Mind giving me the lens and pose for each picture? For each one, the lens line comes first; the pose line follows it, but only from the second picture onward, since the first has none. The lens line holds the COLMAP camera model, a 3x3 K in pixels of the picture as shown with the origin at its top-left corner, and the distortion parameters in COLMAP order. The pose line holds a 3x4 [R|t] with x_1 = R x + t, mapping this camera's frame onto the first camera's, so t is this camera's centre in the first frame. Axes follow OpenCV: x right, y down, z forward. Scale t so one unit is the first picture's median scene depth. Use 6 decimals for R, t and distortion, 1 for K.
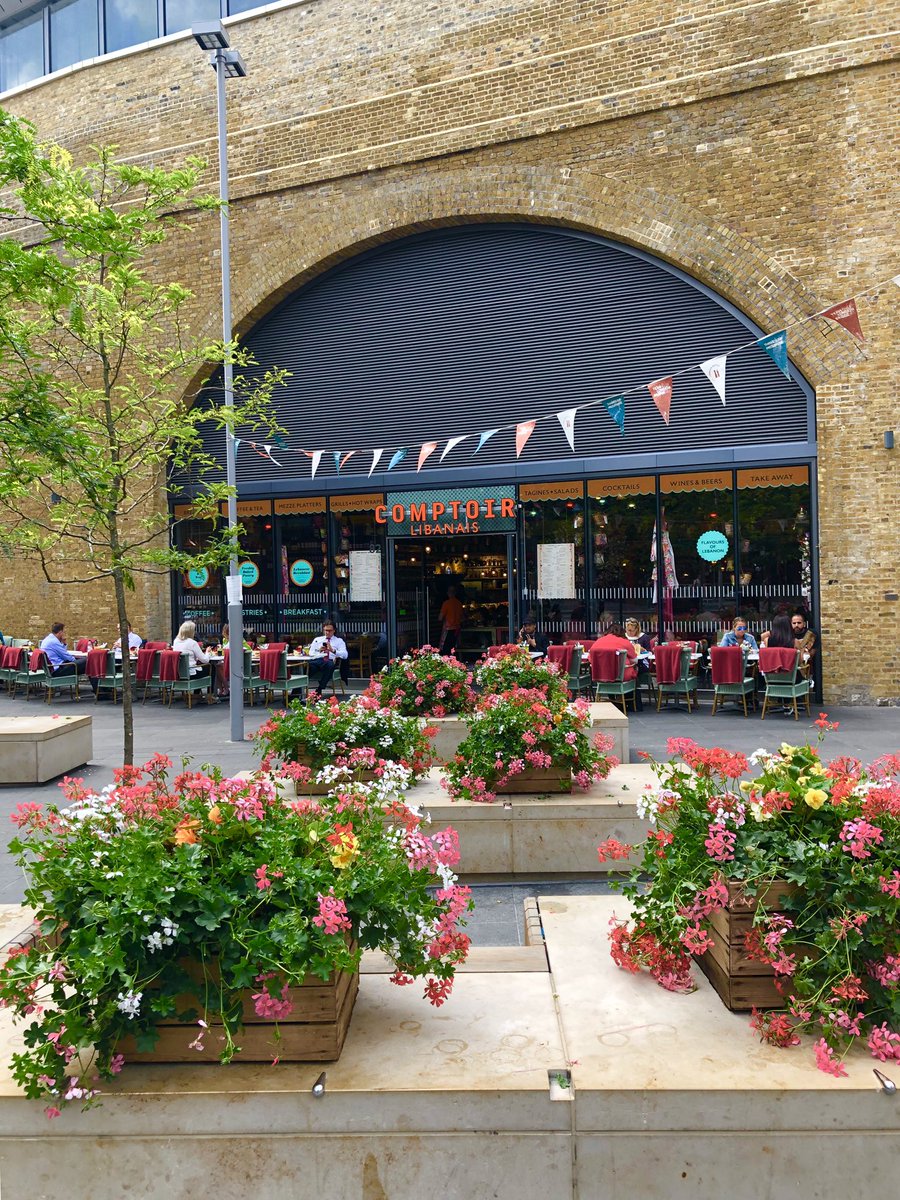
lens RADIAL K [[849.1, 0, 450.0], [0, 849.1, 600.0], [0, 0, 1]] dist [0.005440, 0.002376]
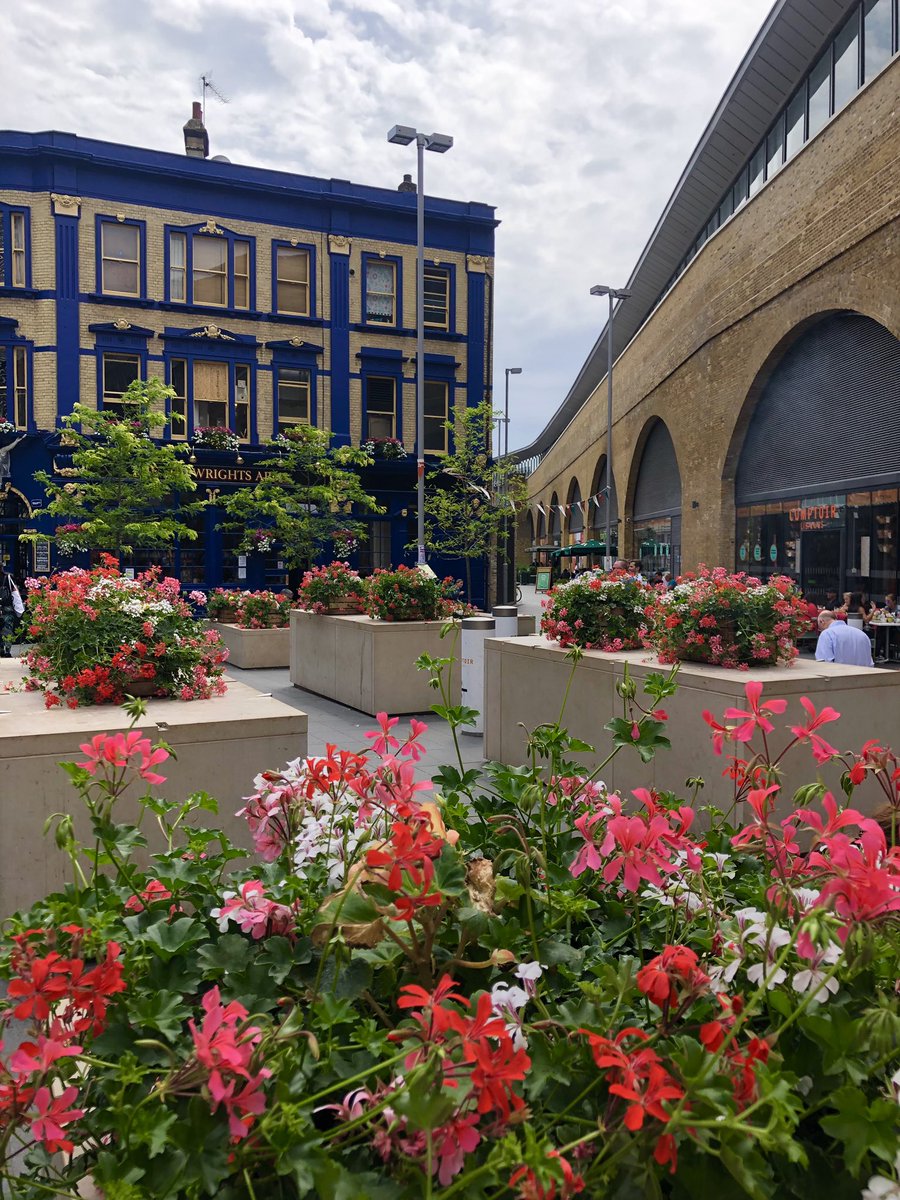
lens RADIAL K [[849.1, 0, 450.0], [0, 849.1, 600.0], [0, 0, 1]] dist [0.005440, 0.002376]
pose [[0.439061, 0.064792, -0.896118, 1.084083], [-0.013168, 0.997753, 0.065689, -0.045573], [0.898361, -0.017041, 0.438928, -0.223097]]
